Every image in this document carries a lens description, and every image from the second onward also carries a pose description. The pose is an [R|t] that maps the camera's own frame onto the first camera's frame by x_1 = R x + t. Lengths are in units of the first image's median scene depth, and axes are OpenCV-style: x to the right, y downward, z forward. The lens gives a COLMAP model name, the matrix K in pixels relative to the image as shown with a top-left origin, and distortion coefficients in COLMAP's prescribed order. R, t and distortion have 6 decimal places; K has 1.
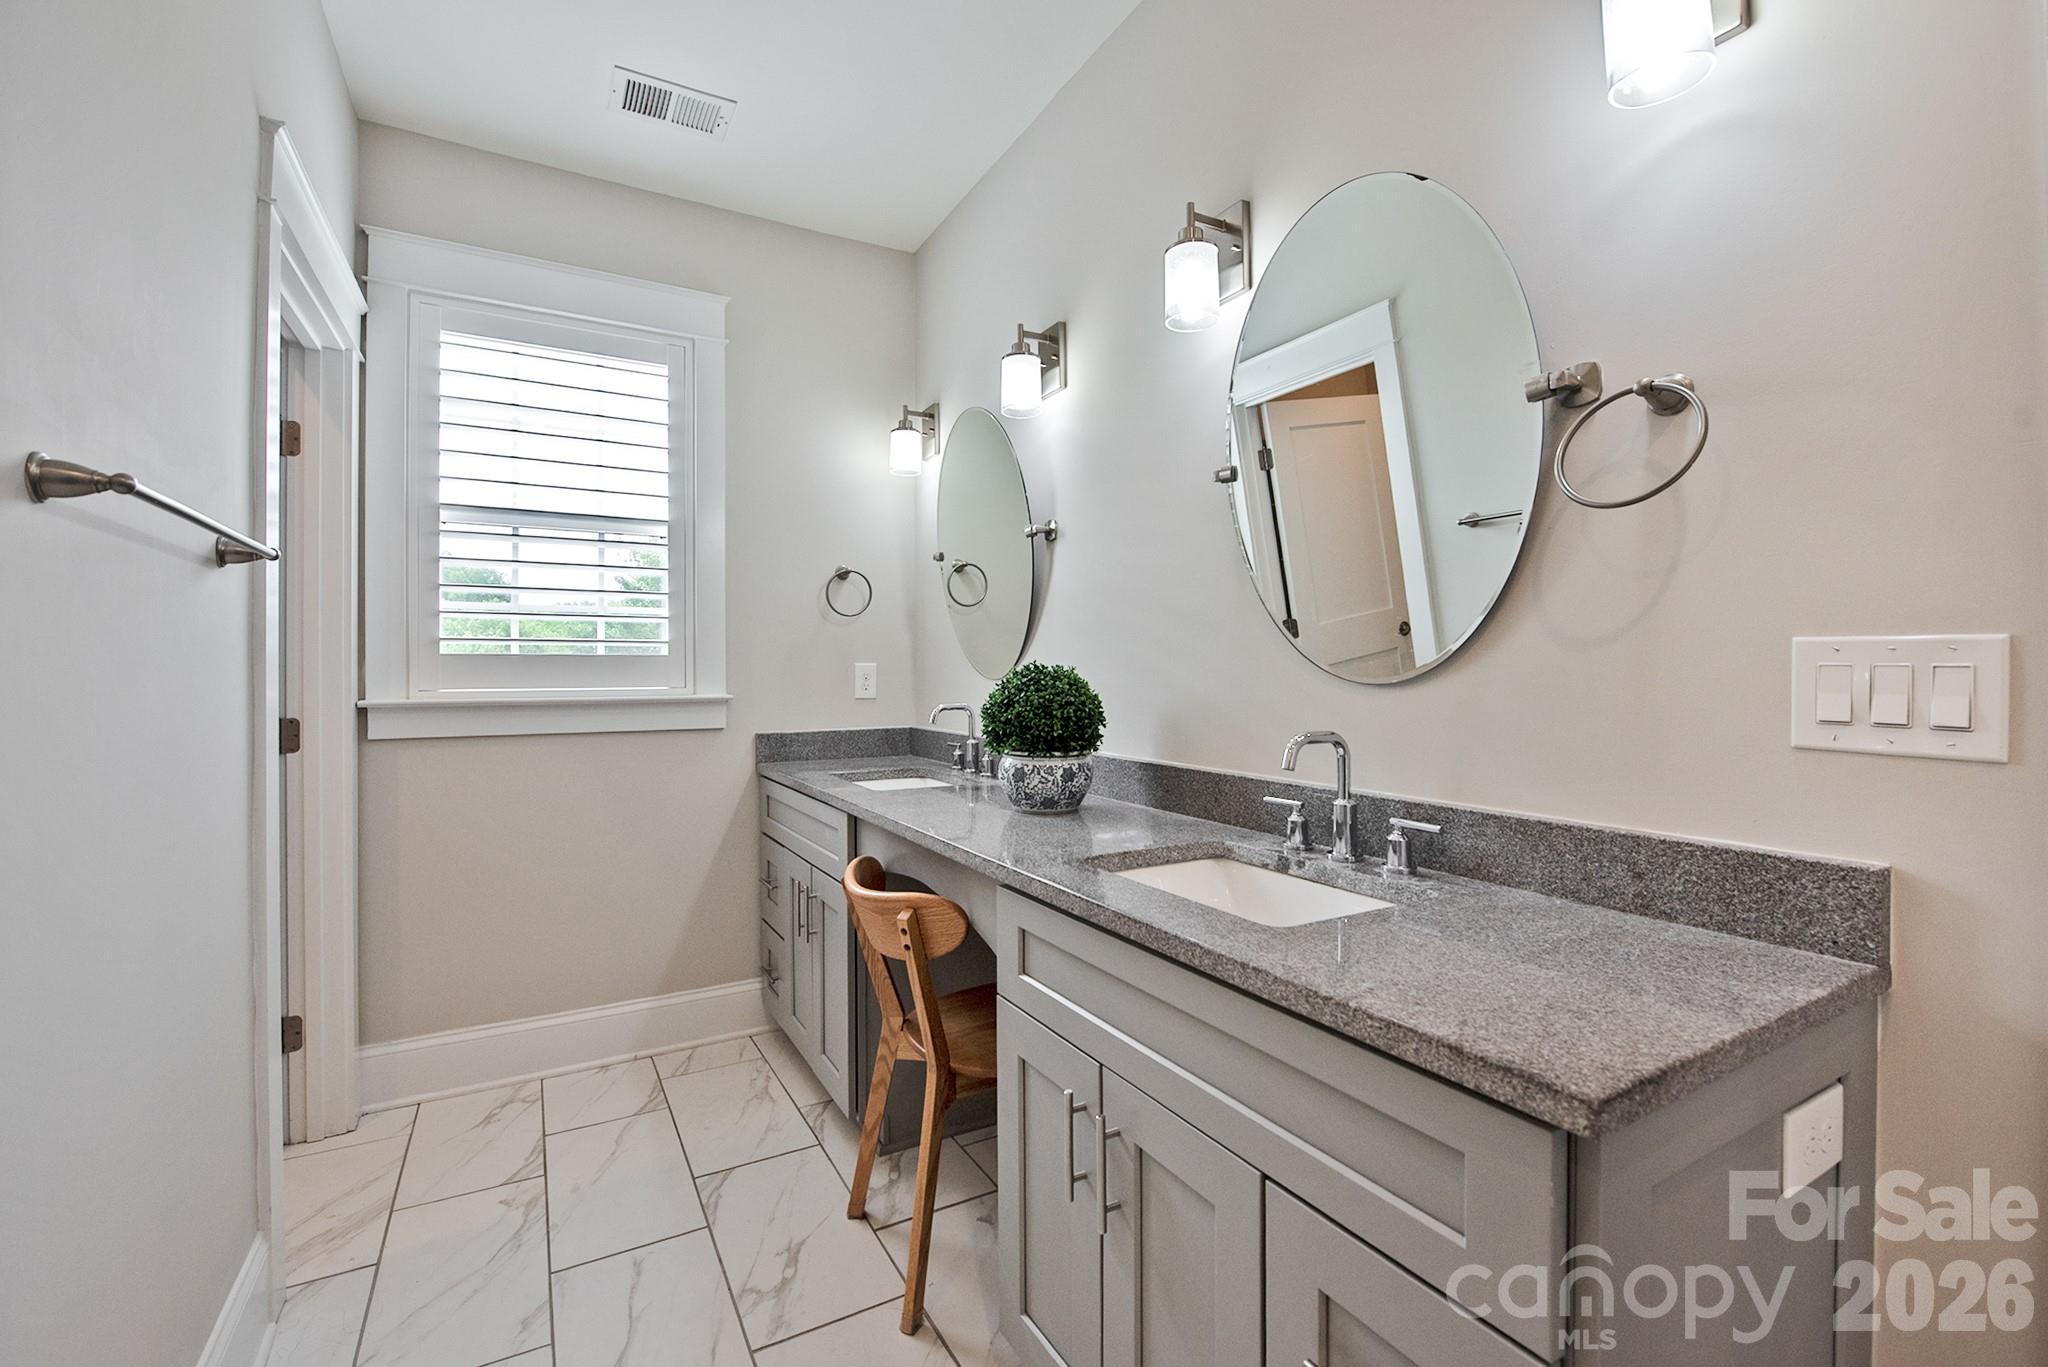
lens RADIAL K [[869.3, 0, 1012.8], [0, 869.3, 665.6], [0, 0, 1]] dist [-0.016398, -0.000846]
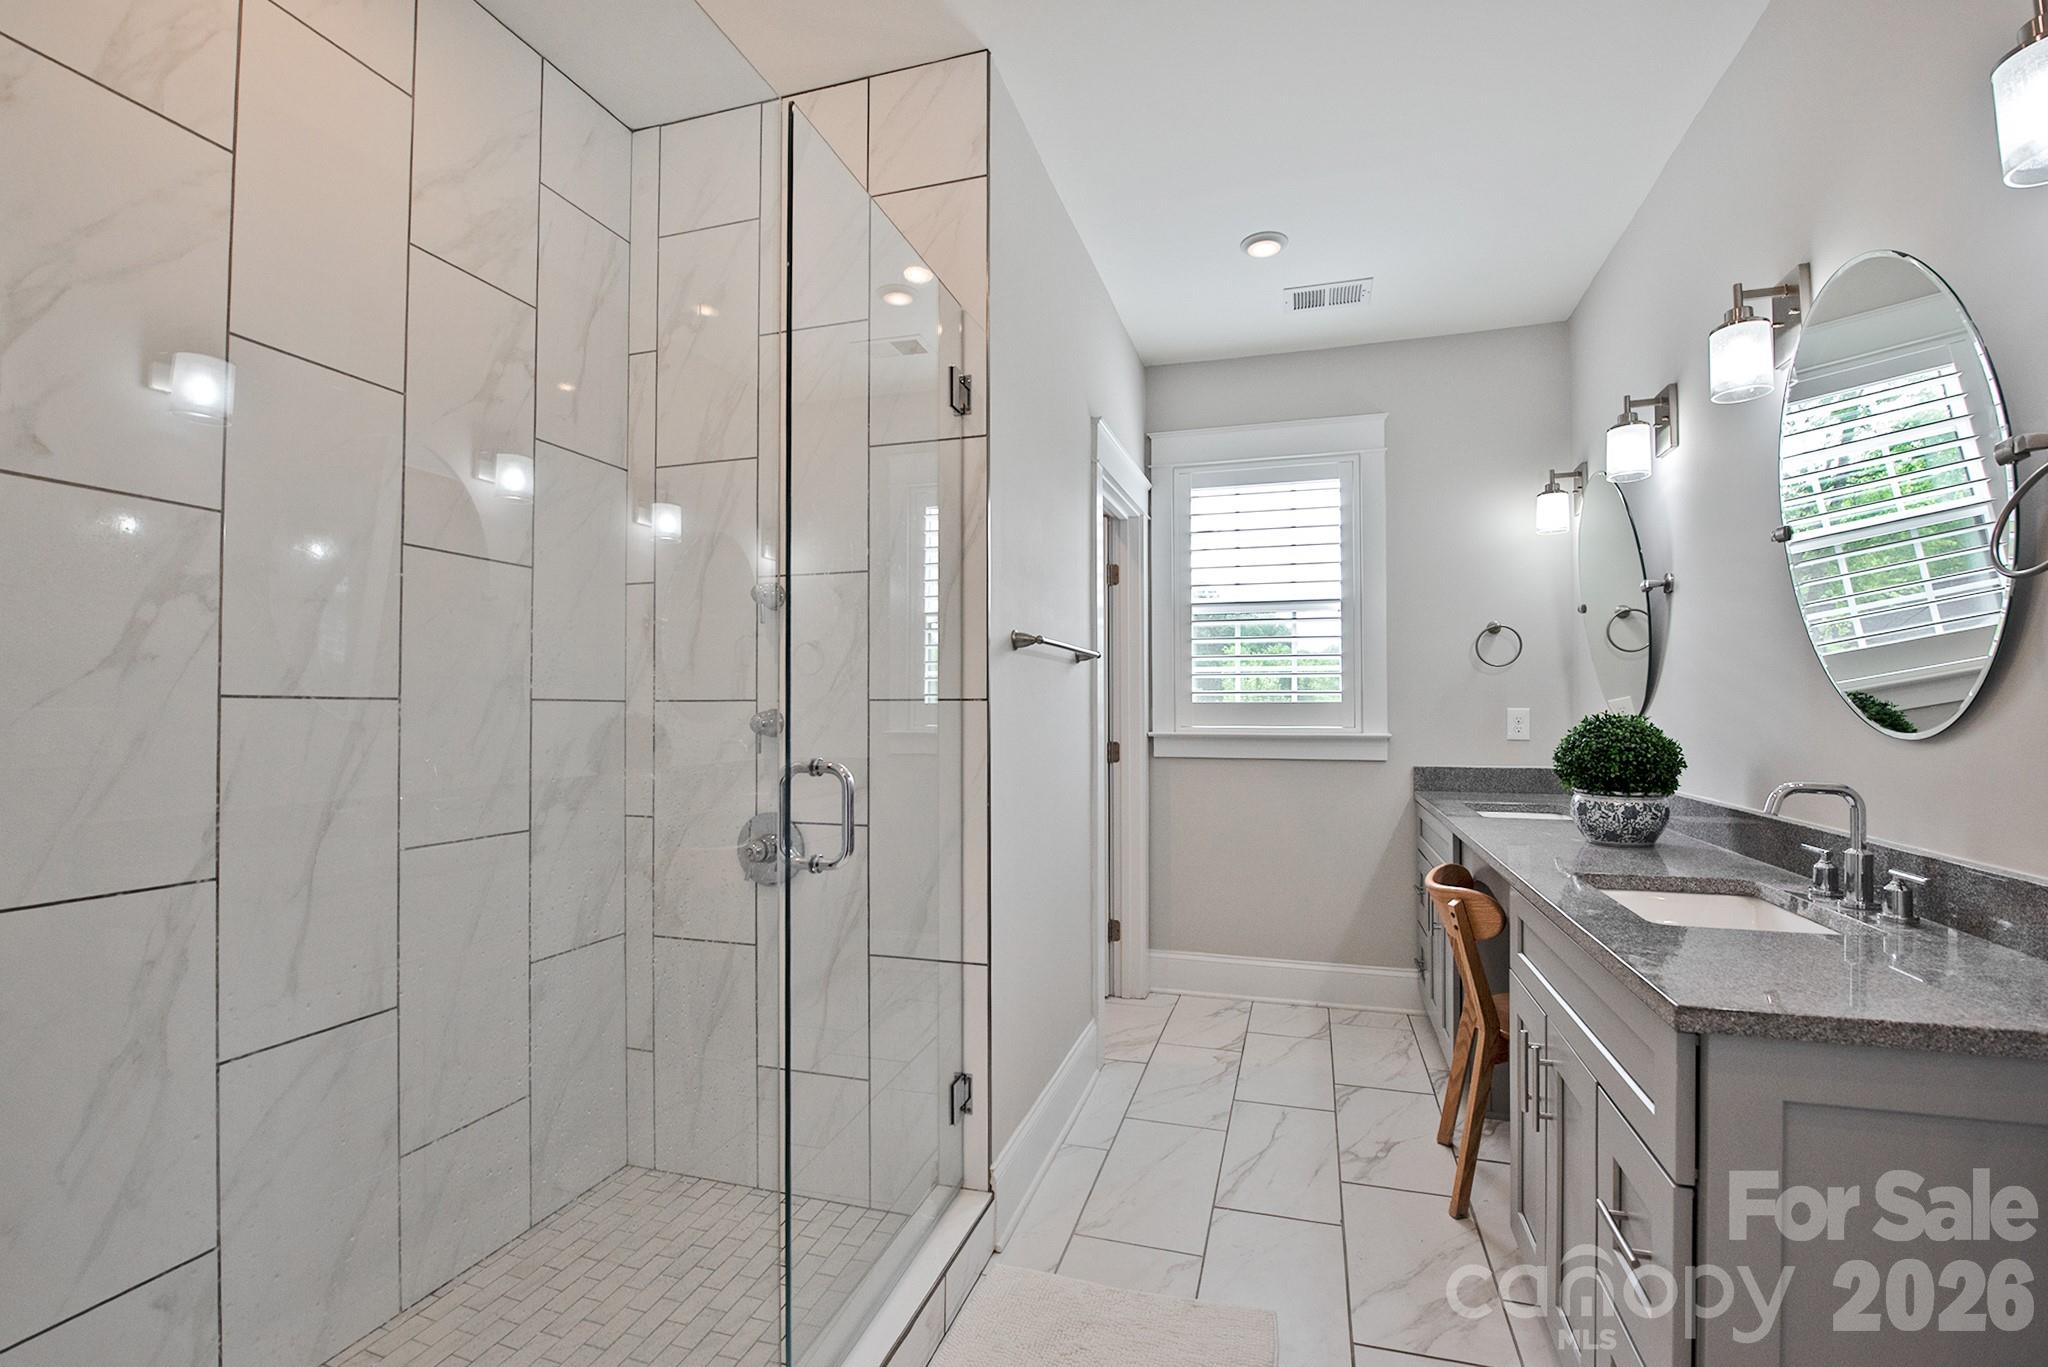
lens RADIAL K [[869.3, 0, 1028.7], [0, 869.3, 691.6], [0, 0, 1]] dist [-0.016398, -0.000846]
pose [[0.676823, -0.011517, -0.736056, 0.353828], [0.003671, 0.999918, -0.012270, -0.020035], [0.736137, 0.005602, 0.676810, -0.327942]]
